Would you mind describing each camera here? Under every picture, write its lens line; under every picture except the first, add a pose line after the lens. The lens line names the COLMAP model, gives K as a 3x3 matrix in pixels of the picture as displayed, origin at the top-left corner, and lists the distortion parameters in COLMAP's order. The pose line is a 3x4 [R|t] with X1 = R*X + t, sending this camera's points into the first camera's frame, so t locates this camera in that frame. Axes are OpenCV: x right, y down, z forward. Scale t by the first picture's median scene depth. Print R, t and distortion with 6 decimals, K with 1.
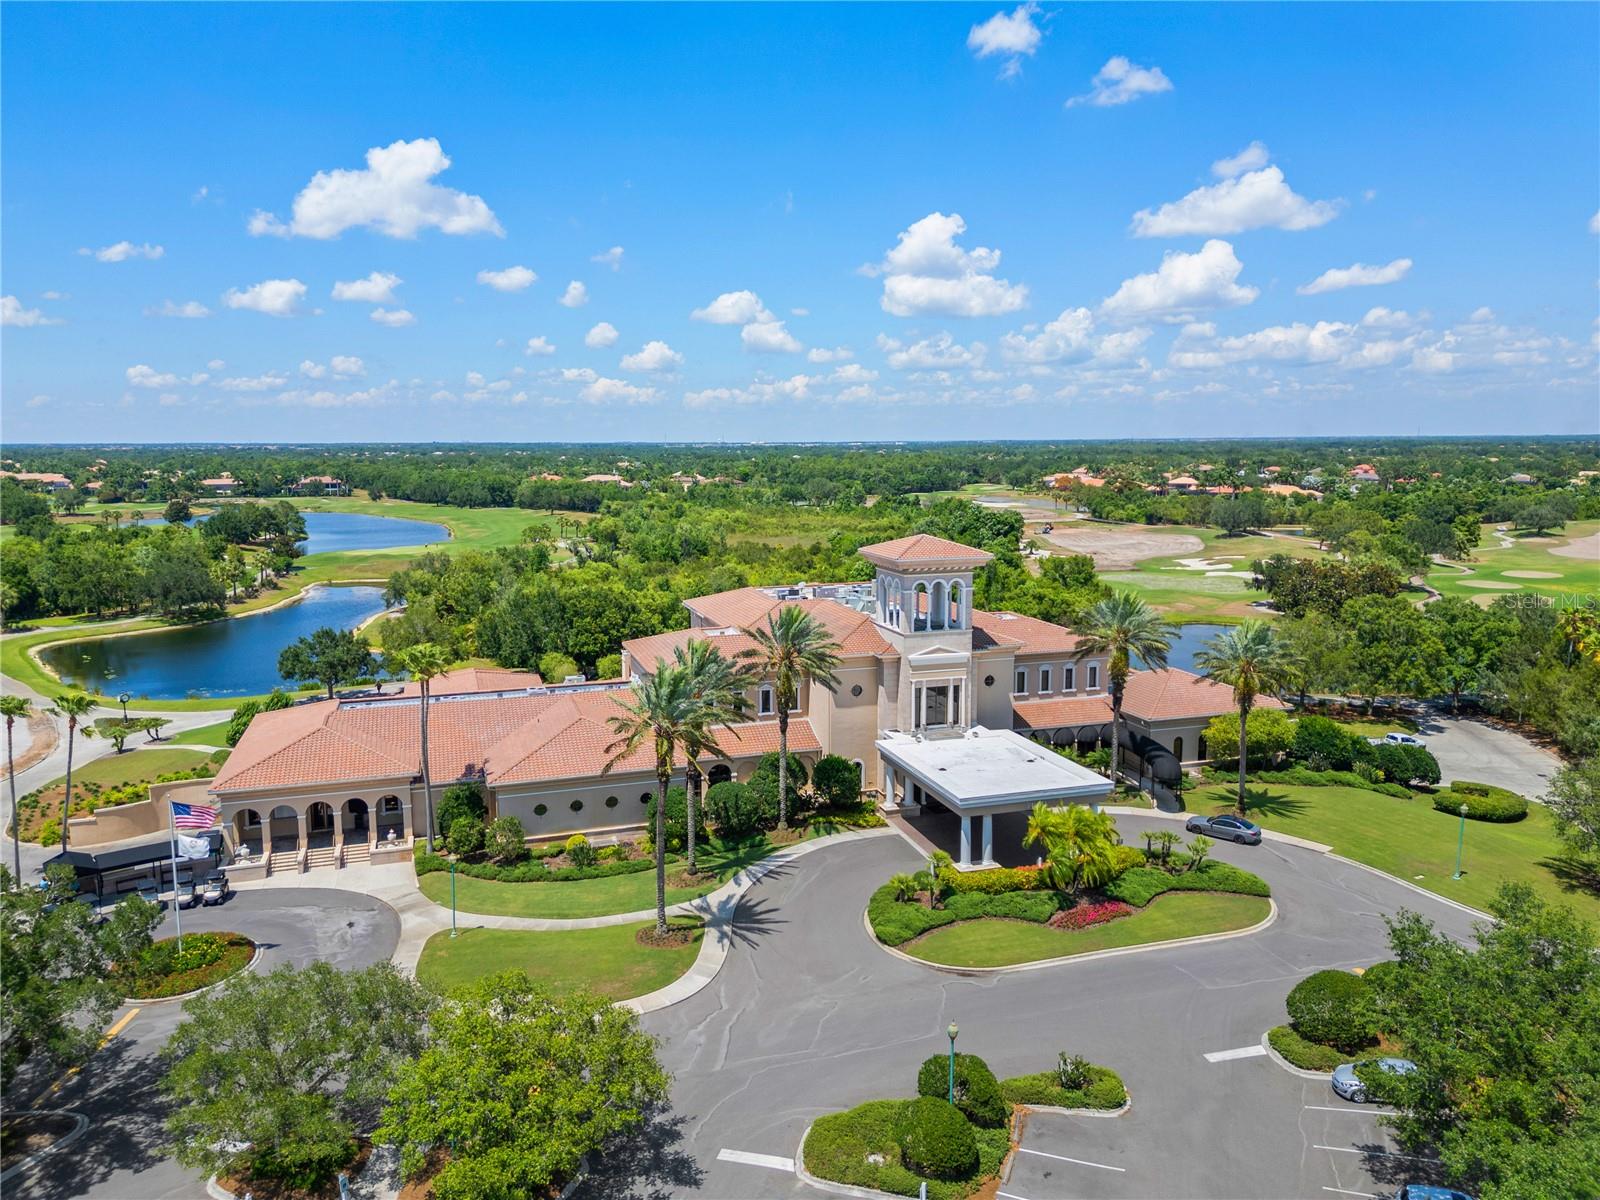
lens RADIAL K [[1101.9, 0, 791.9], [0, 1101.9, 601.7], [0, 0, 1]] dist [0.045733, -0.003075]
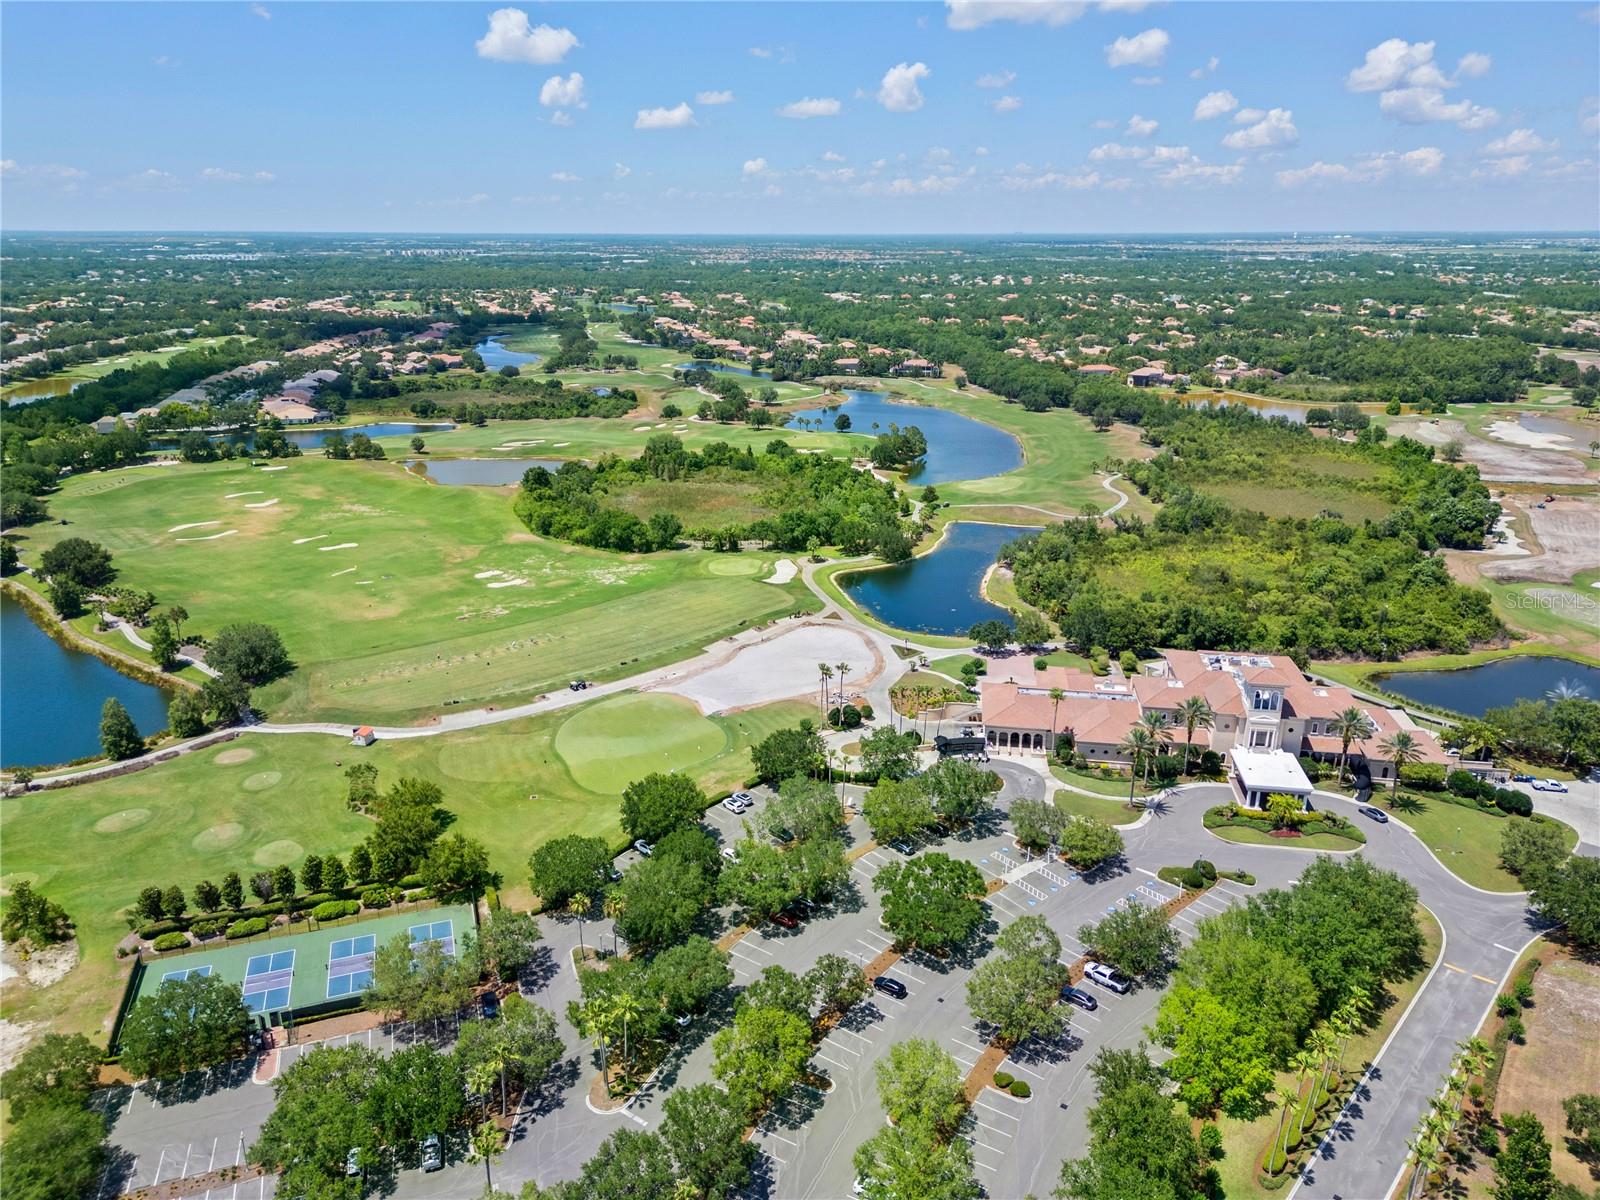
lens RADIAL K [[1101.9, 0, 791.9], [0, 1101.9, 601.7], [0, 0, 1]] dist [0.045733, -0.003075]
pose [[0.890888, 0.144691, -0.430562, 0.245668], [-0.061700, 0.977670, 0.200882, -0.698526], [0.450014, -0.152398, 0.879922, -1.750536]]
